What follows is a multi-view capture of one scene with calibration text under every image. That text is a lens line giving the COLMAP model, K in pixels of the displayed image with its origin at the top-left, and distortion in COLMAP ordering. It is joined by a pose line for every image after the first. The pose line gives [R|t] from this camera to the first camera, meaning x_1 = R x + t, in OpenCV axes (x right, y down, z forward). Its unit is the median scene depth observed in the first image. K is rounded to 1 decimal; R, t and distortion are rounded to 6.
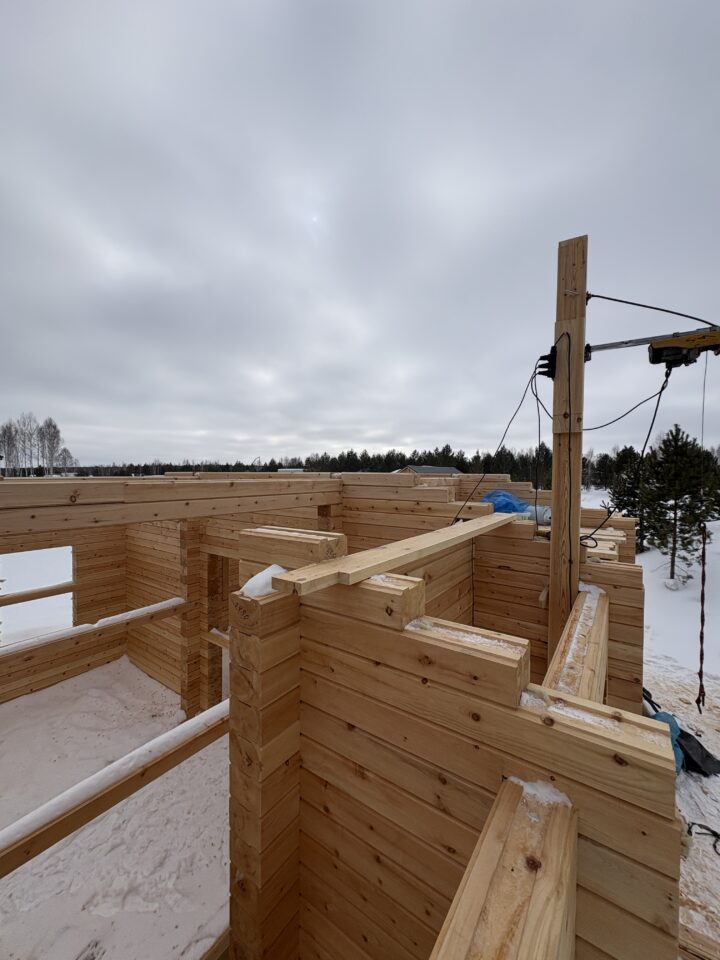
lens RADIAL K [[377.4, 0, 359.2], [0, 377.4, 479.8], [0, 0, 1]] dist [-0.001099, -0.000062]
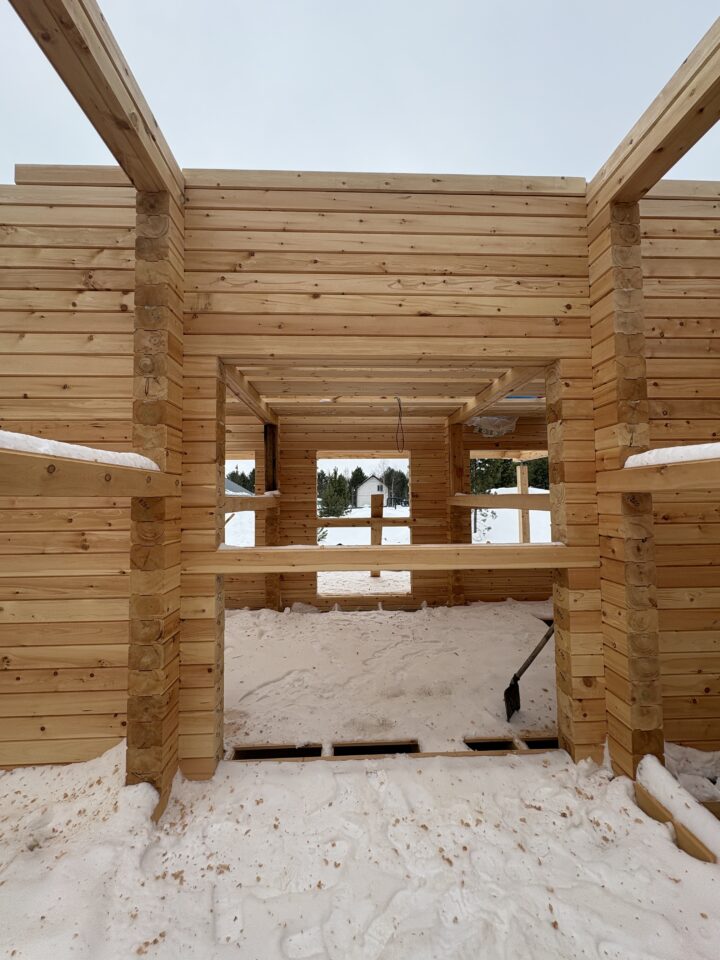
lens RADIAL K [[377.4, 0, 361.5], [0, 377.4, 485.5], [0, 0, 1]] dist [-0.001099, -0.000062]
pose [[0.789841, 0.013383, 0.613165, -0.525541], [0.022231, 0.998480, -0.050430, 0.357889], [-0.612908, 0.053462, 0.788343, 0.582198]]
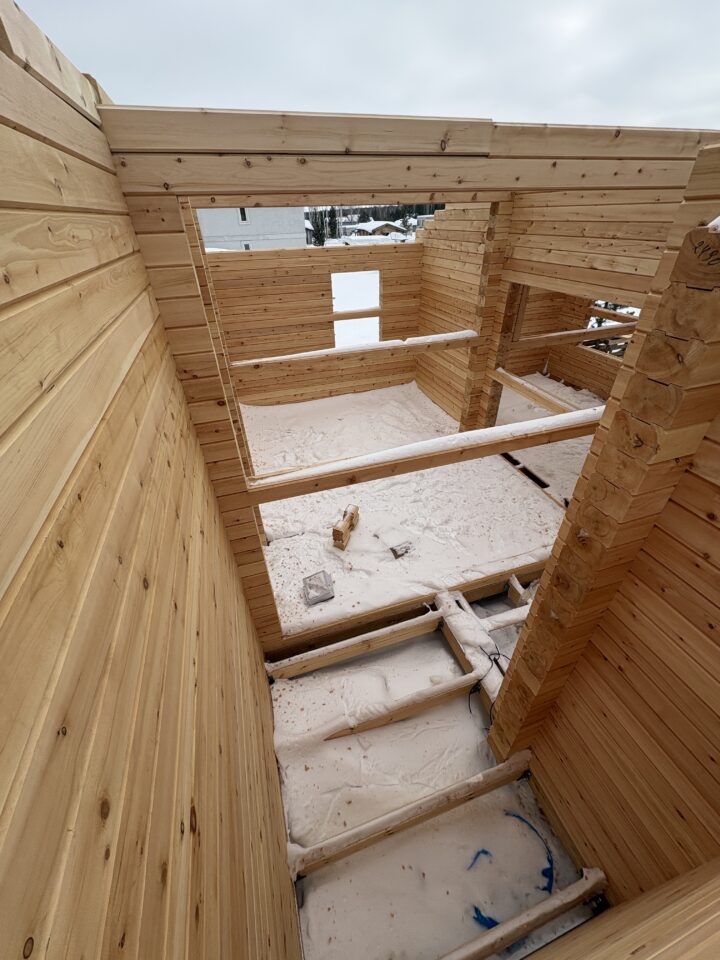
lens RADIAL K [[377.4, 0, 361.1], [0, 377.4, 480.1], [0, 0, 1]] dist [-0.001099, -0.000062]
pose [[0.803571, 0.322735, -0.500116, -0.087474], [0.017392, 0.827146, 0.561718, 0.074234], [0.594955, -0.460078, 0.659057, -0.011700]]
